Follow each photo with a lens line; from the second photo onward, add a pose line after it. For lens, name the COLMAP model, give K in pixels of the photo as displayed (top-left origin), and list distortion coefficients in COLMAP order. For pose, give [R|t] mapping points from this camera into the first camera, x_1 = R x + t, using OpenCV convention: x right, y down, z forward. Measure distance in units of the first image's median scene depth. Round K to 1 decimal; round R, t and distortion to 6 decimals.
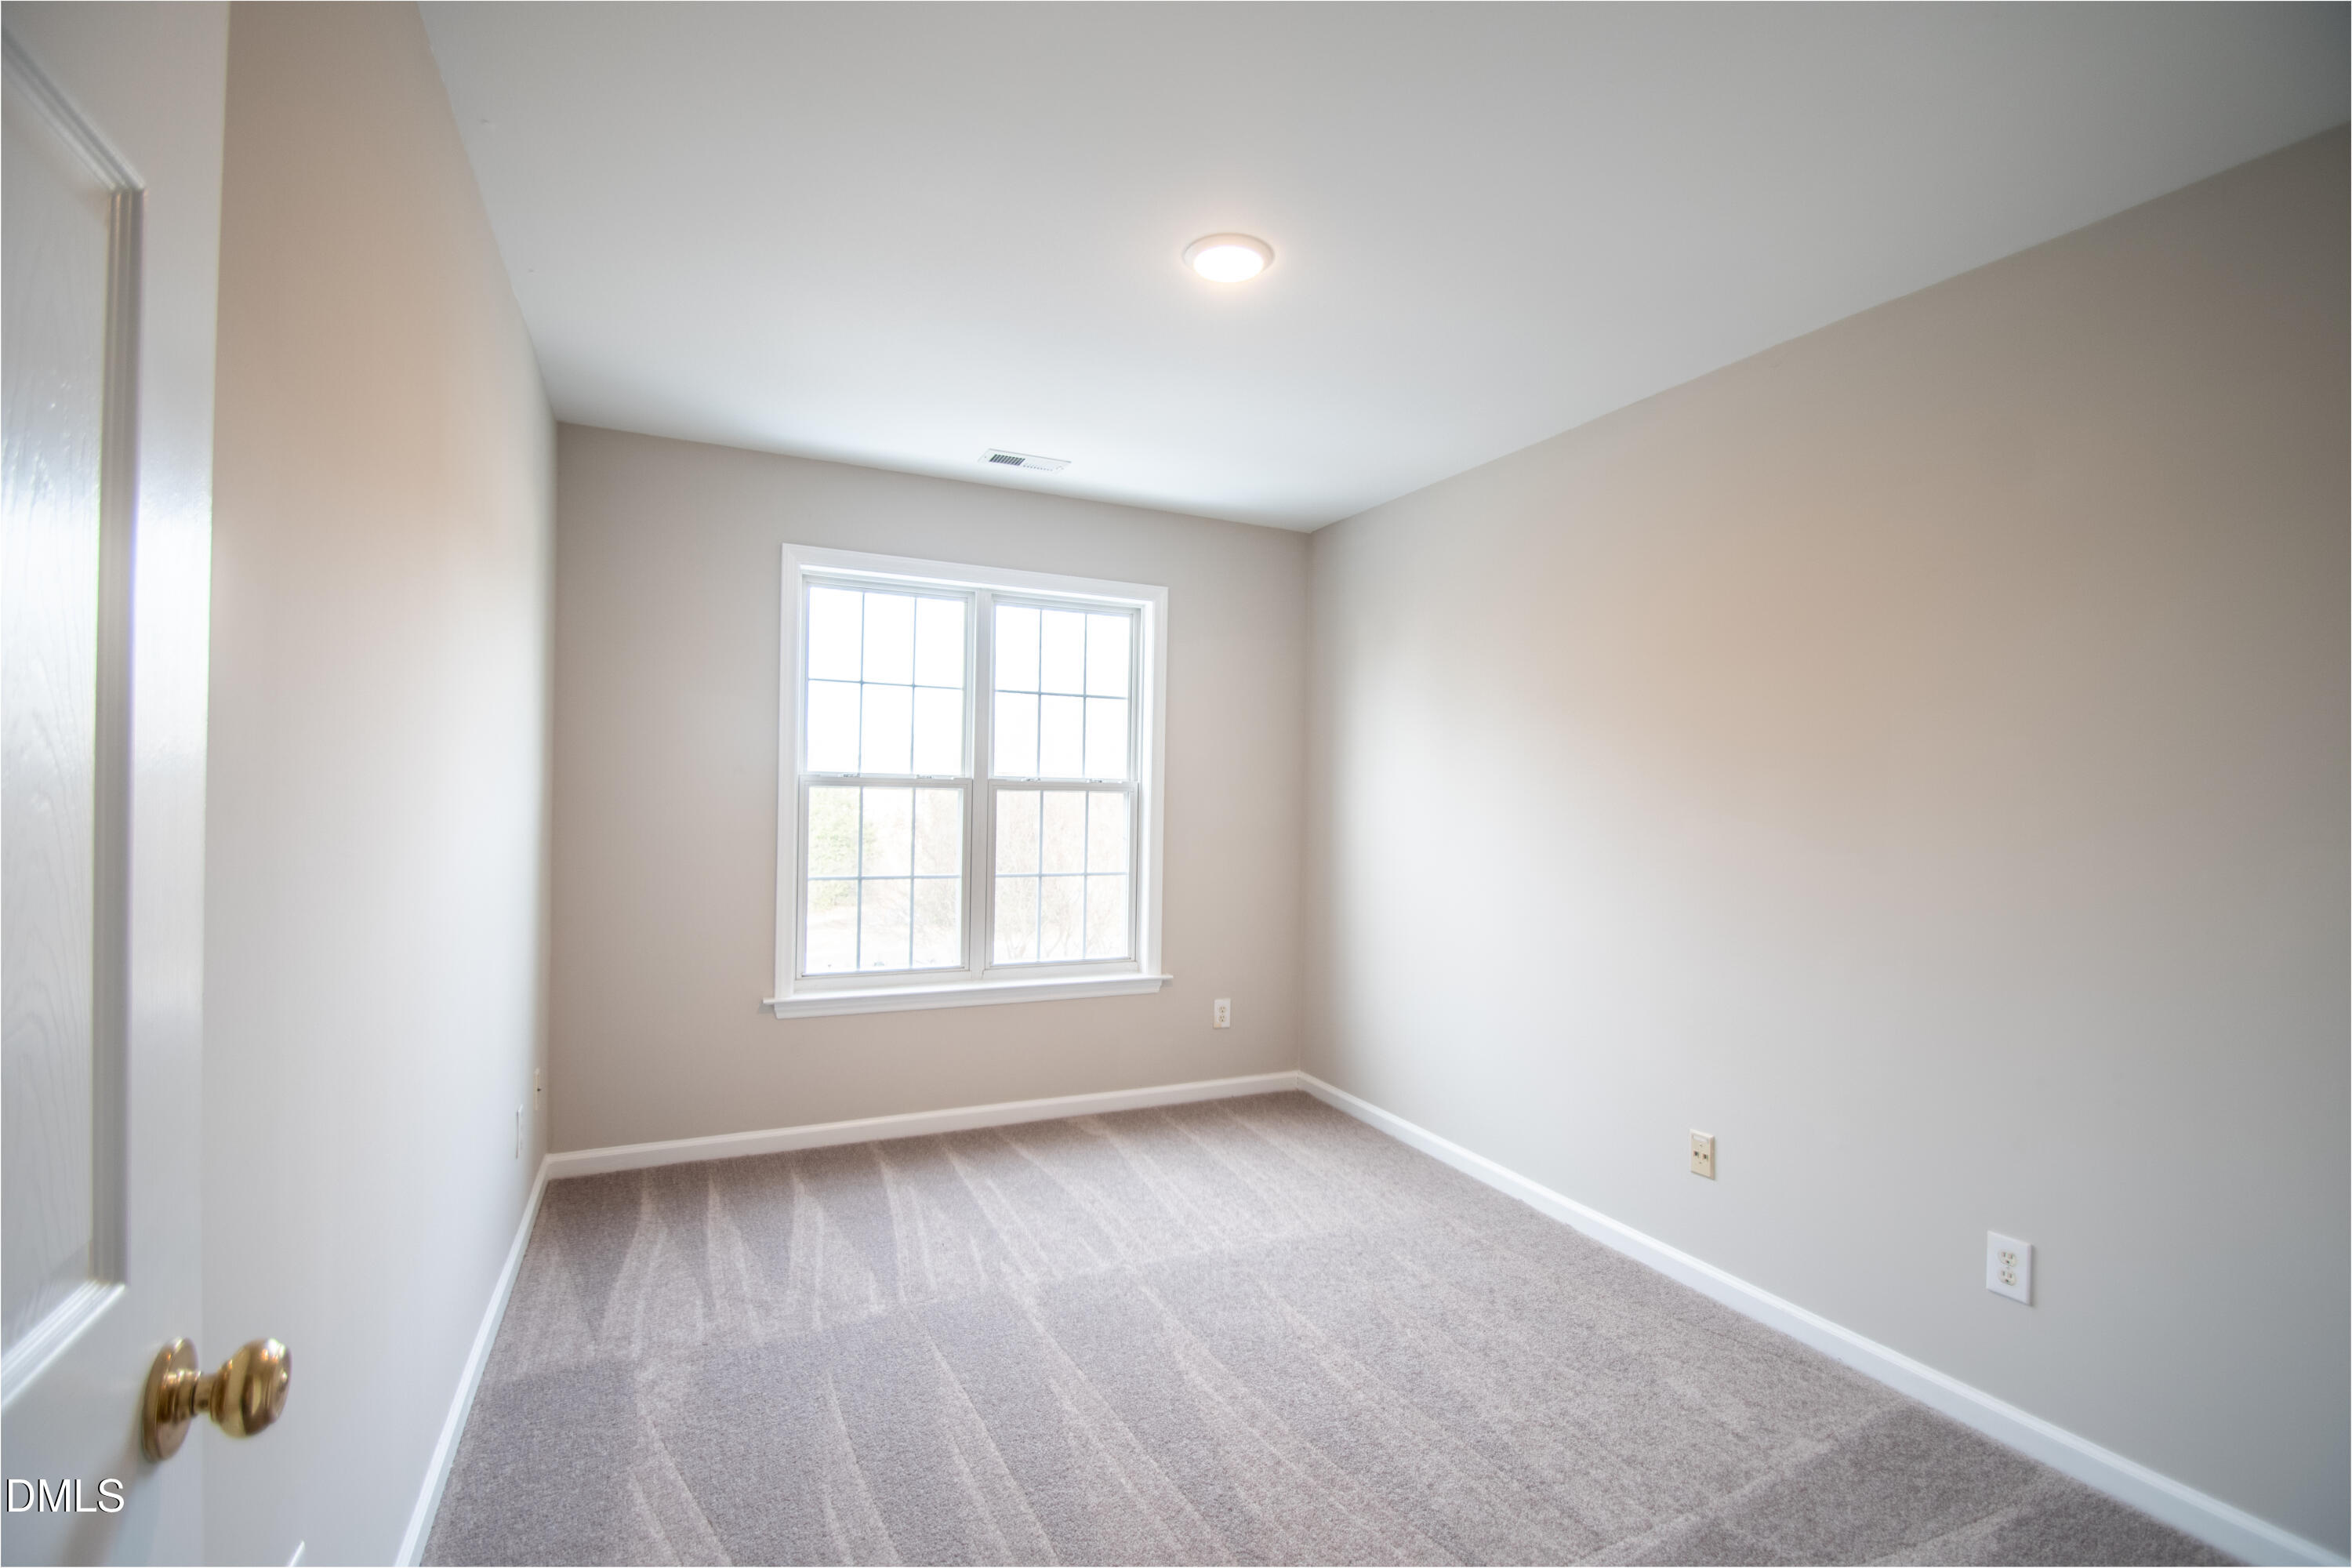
lens RADIAL K [[988.9, 0, 1151.9], [0, 988.9, 781.5], [0, 0, 1]] dist [-0.013518, -0.000454]
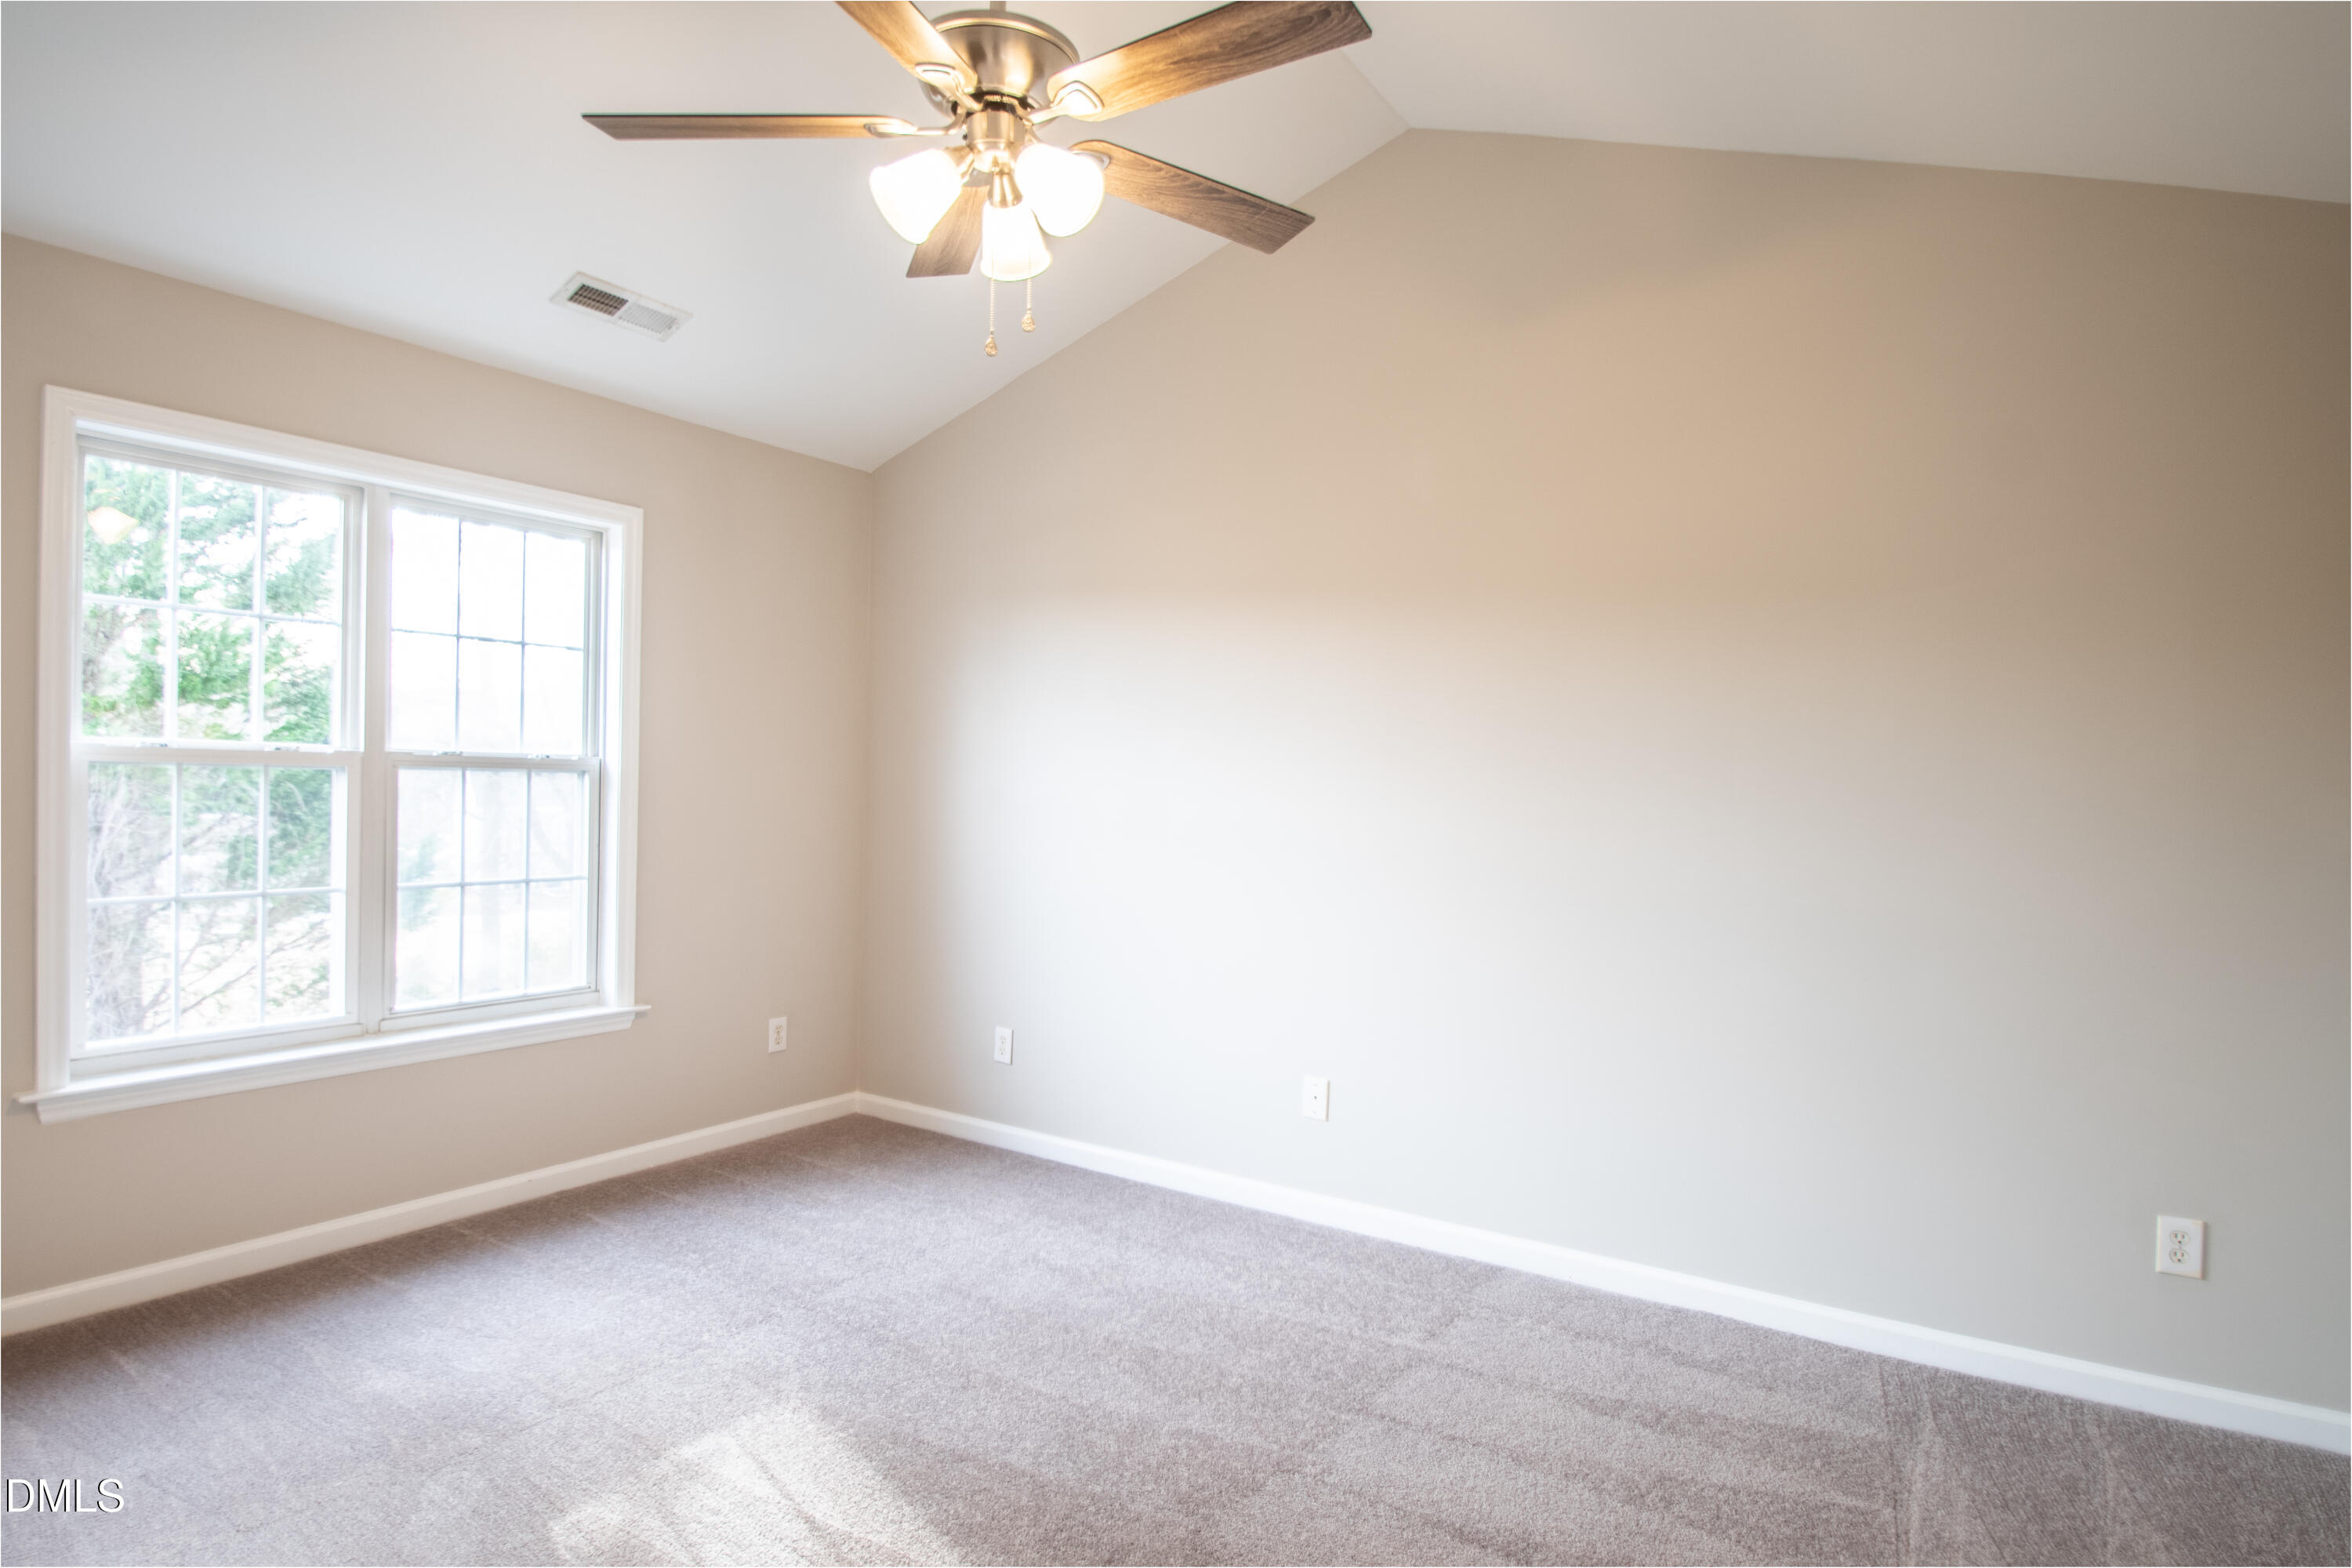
lens RADIAL K [[1276.0, 0, 1165.3], [0, 1276.0, 780.9], [0, 0, 1]] dist [-0.017334, -0.002903]
pose [[0.848997, -0.002182, 0.528393, -0.171231], [-0.008520, 0.999805, 0.017818, -0.003577], [-0.528329, -0.019629, 0.848813, -0.072277]]
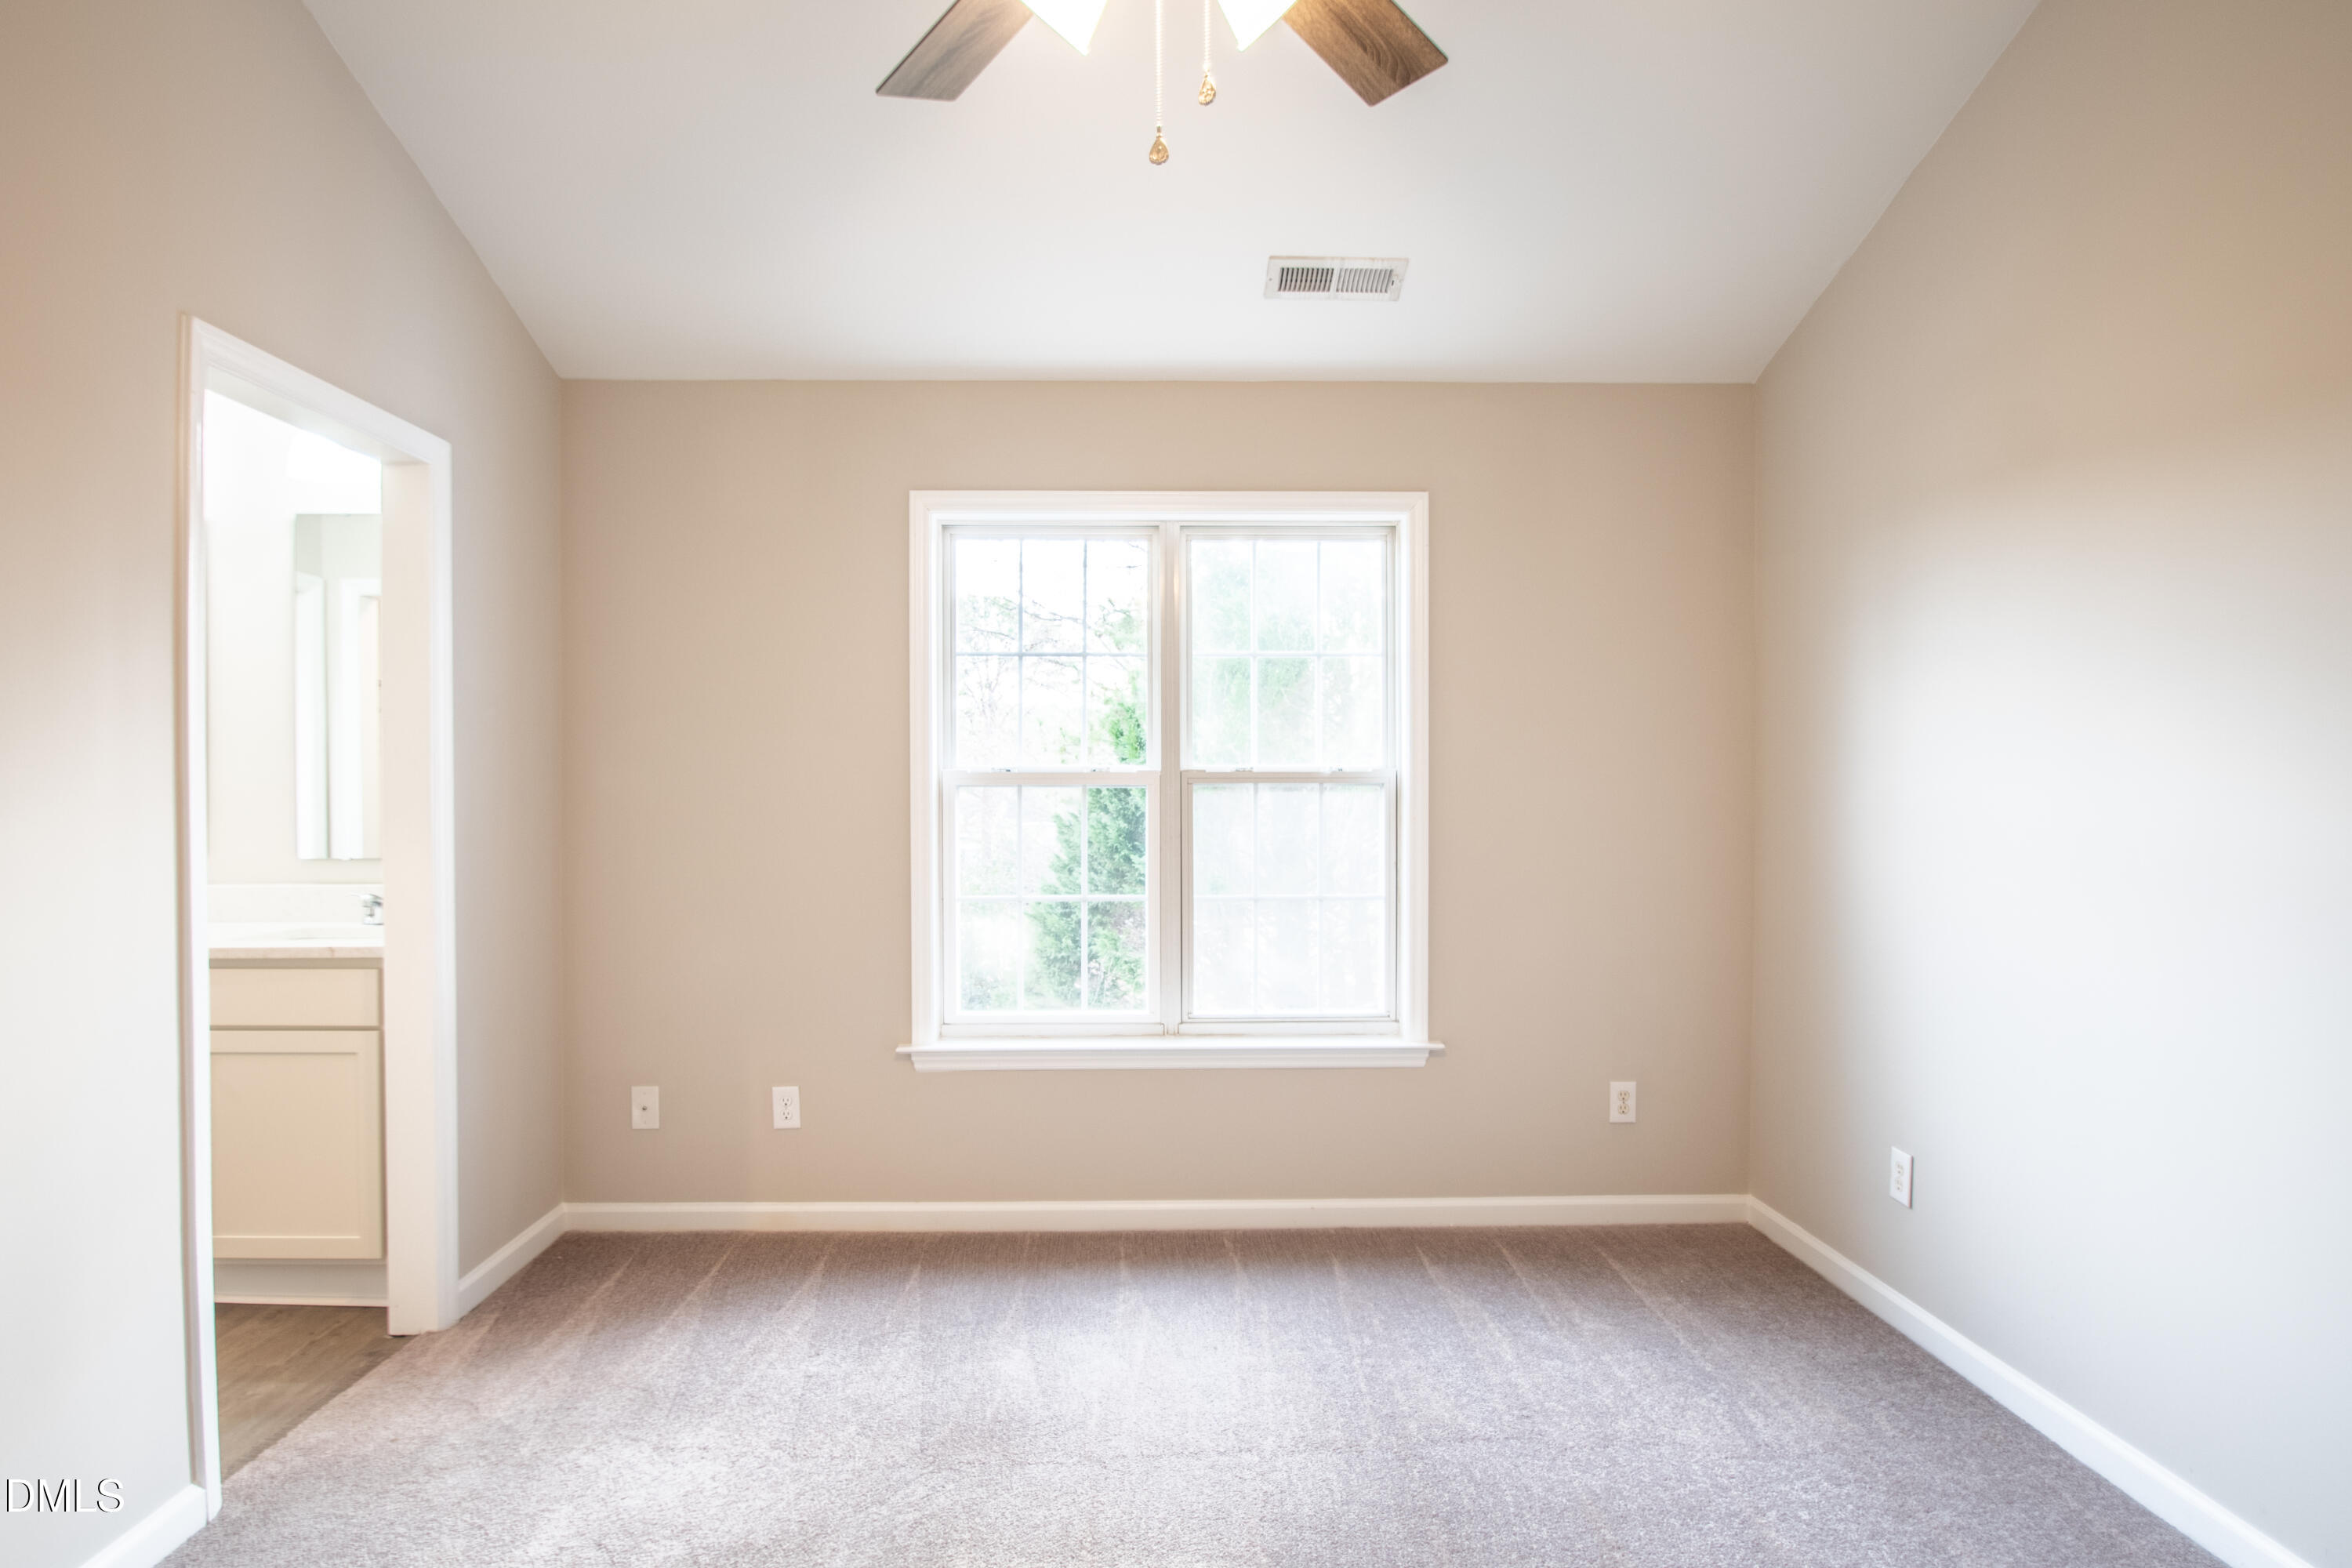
lens RADIAL K [[1276.0, 0, 1173.6], [0, 1276.0, 795.7], [0, 0, 1]] dist [-0.017334, -0.002903]
pose [[0.918847, -0.019463, -0.394133, 0.213776], [0.025288, 0.999634, 0.009590, 0.006276], [0.393802, -0.018779, 0.919003, 0.099715]]
